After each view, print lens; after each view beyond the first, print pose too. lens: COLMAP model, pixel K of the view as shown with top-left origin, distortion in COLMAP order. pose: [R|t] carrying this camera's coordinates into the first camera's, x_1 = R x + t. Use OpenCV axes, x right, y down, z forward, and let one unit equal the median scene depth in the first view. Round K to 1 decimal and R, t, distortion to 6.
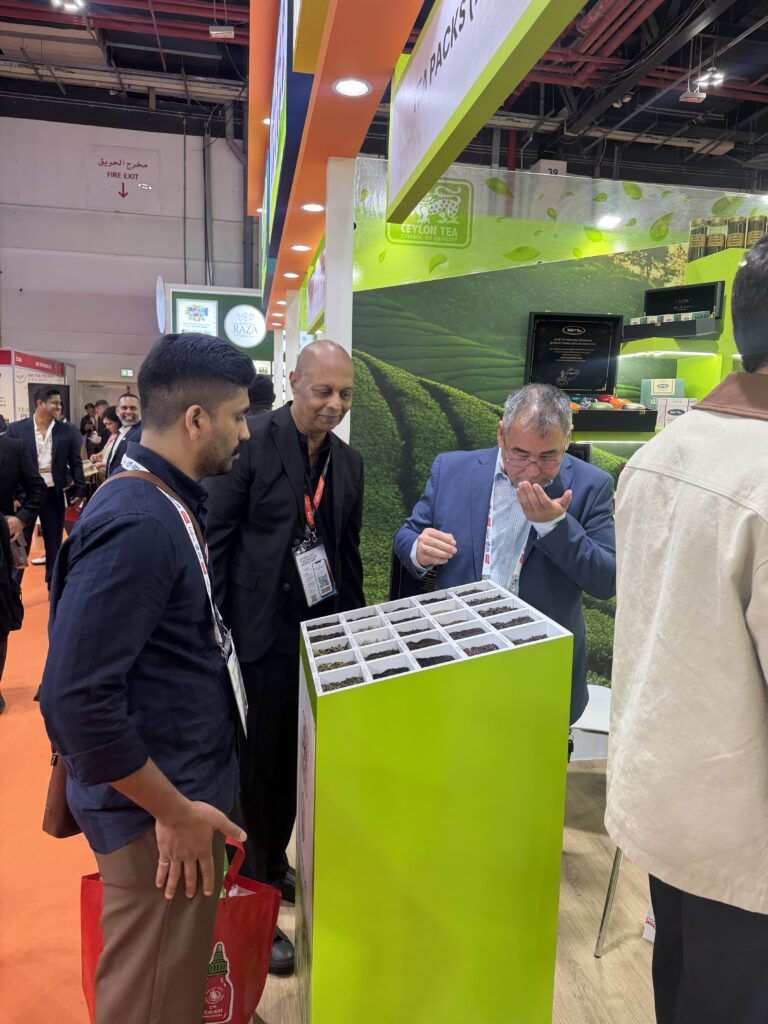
lens RADIAL K [[717.6, 0, 381.6], [0, 717.6, 517.3], [0, 0, 1]] dist [0.058865, -0.060195]
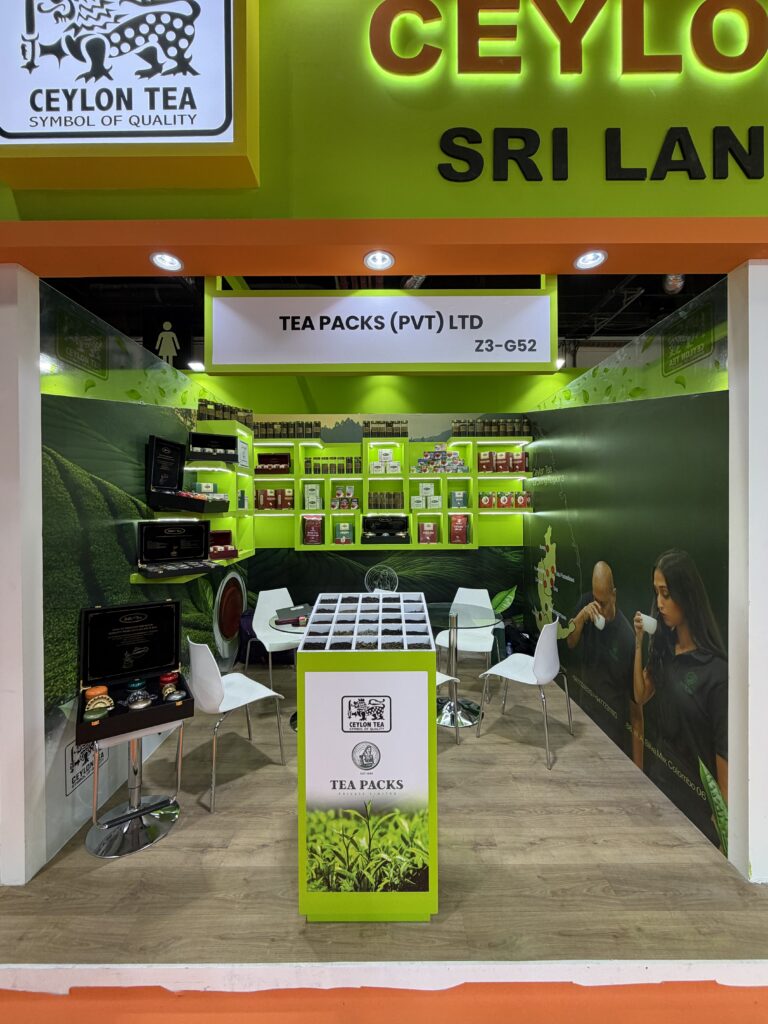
lens RADIAL K [[405.7, 0, 384.0], [0, 405.7, 512.0], [0, 0, 1]] dist [0.001011, -0.000049]
pose [[0.177980, -0.036355, 0.983362, -0.532007], [0.152169, 0.988314, 0.008997, -0.062512], [-0.972197, 0.148036, 0.181433, 0.404199]]
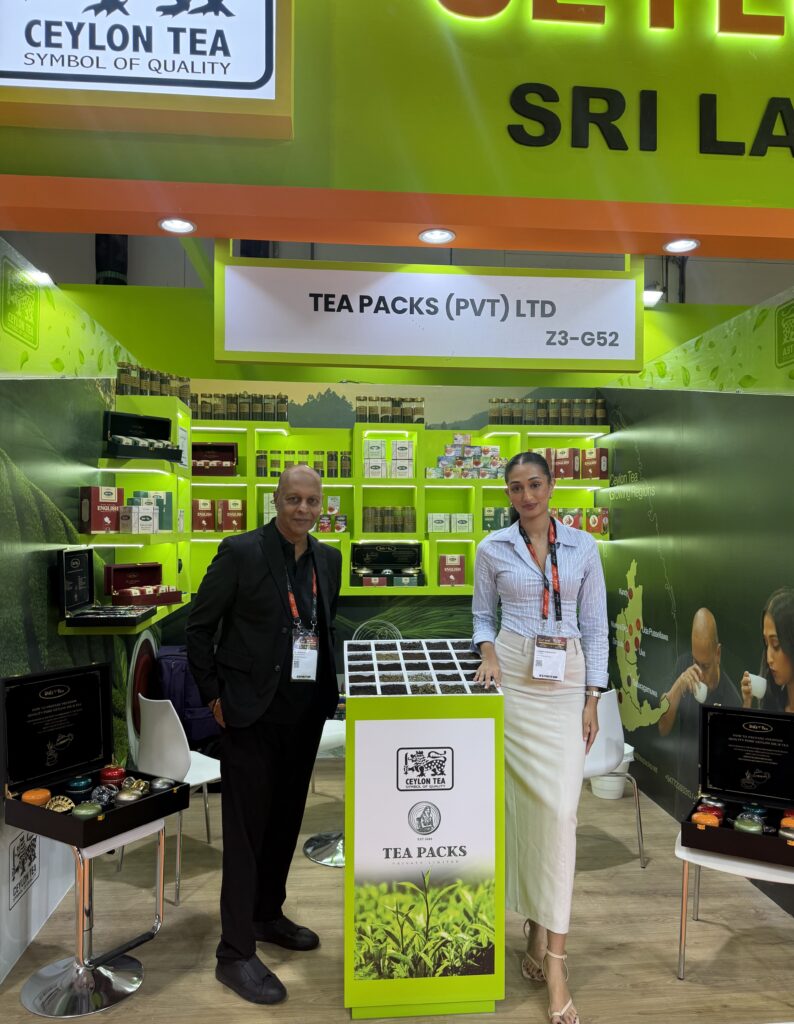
lens RADIAL K [[780.5, 0, 396.4], [0, 780.5, 531.3], [0, 0, 1]] dist [0.059779, -0.063871]
pose [[0.089968, -0.027152, 0.995574, -0.879724], [0.140704, 0.989949, 0.014283, -0.083630], [-0.985955, 0.138797, 0.092884, 0.468579]]
